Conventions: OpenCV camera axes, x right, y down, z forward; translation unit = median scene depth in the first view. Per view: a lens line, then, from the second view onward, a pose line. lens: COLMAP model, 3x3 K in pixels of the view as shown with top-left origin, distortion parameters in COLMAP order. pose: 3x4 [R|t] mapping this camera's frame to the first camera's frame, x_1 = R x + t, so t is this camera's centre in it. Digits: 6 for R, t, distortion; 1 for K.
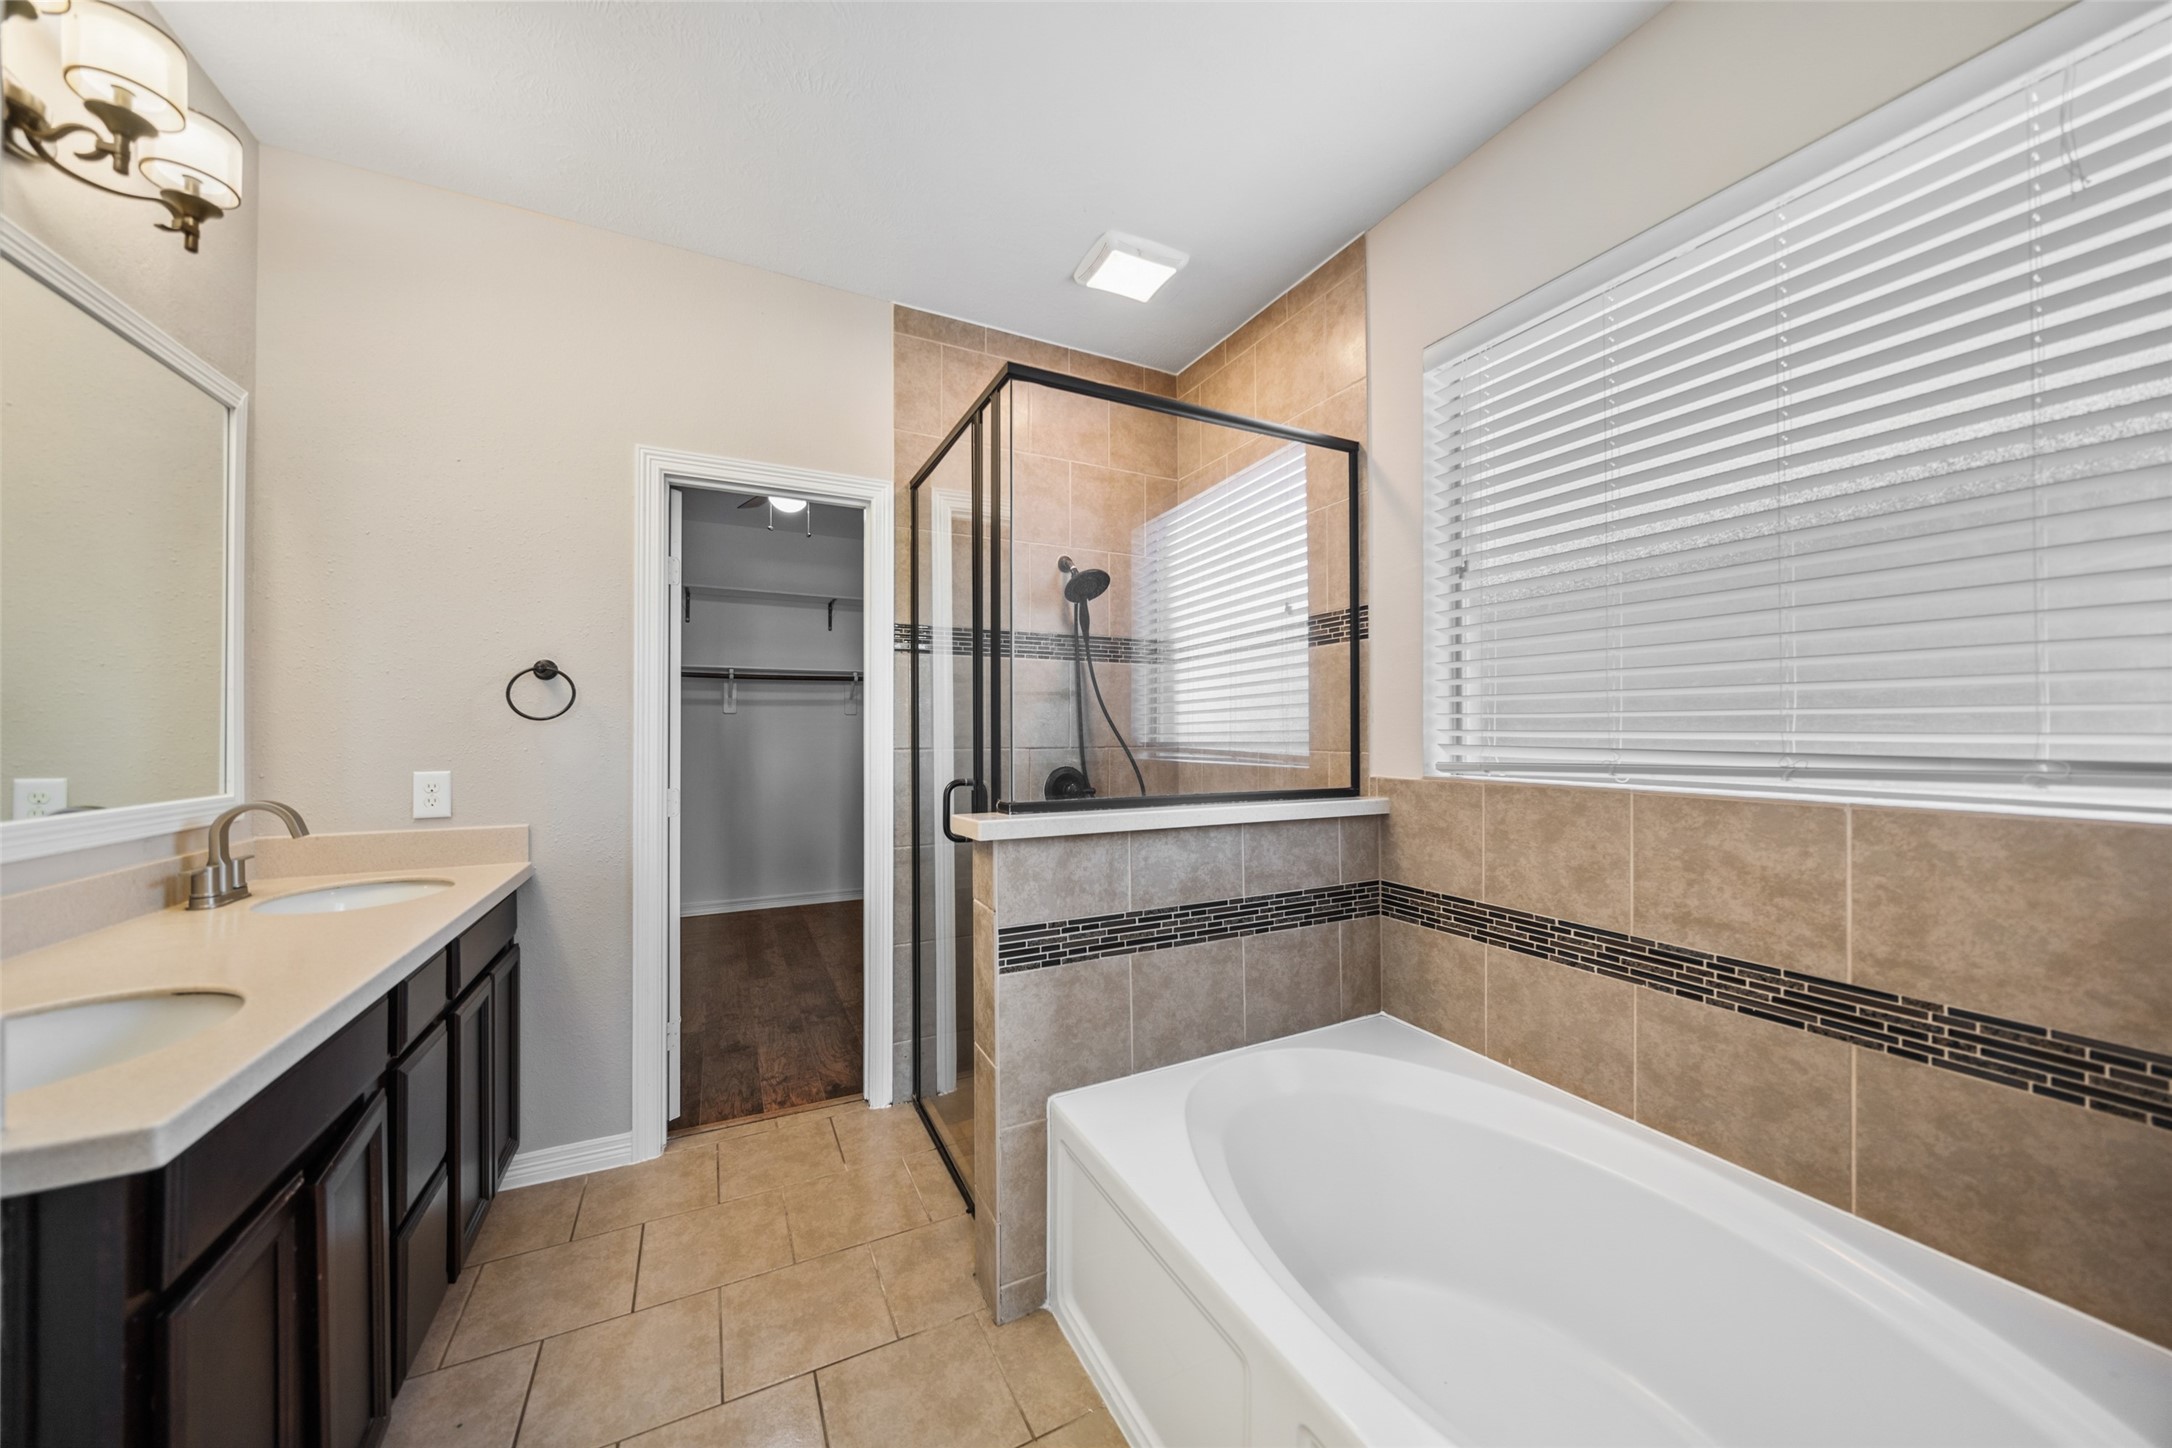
lens RADIAL K [[745.2, 0, 1083.7], [0, 745.2, 726.5], [0, 0, 1]] dist [-0.002041, -0.000550]
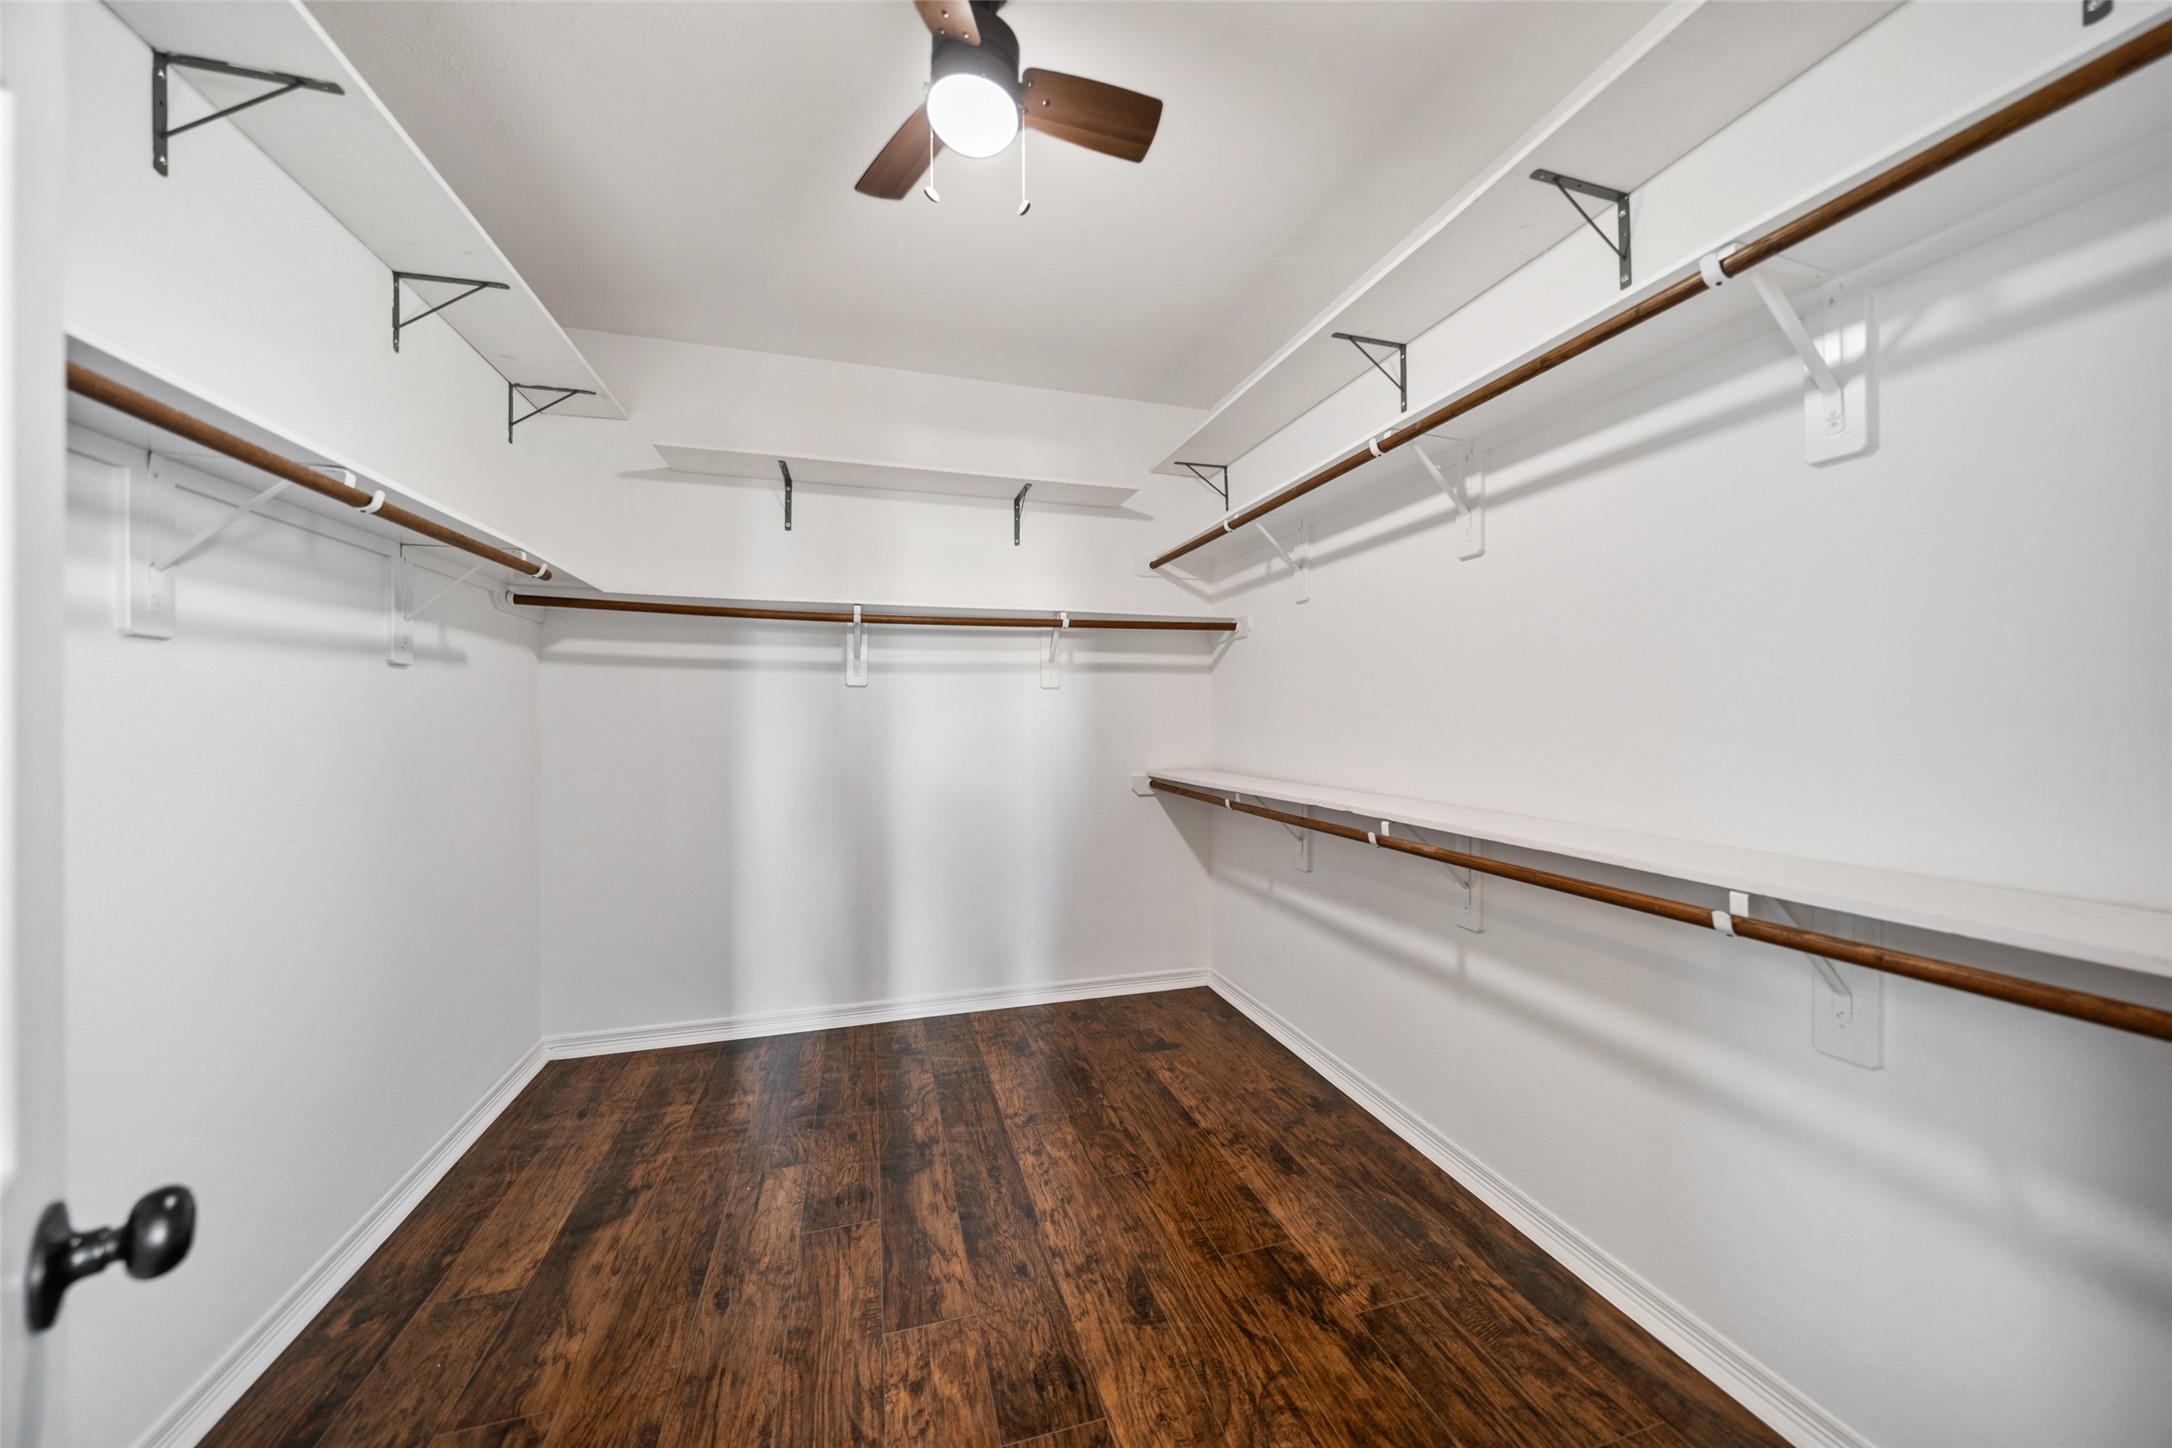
lens RADIAL K [[745.2, 0, 1086.9], [0, 745.2, 722.3], [0, 0, 1]] dist [-0.002041, -0.000550]
pose [[0.986652, 0.005095, -0.162763, -0.200388], [-0.002804, 0.999894, 0.014305, 0.002772], [0.162818, -0.013658, 0.986562, 0.451731]]
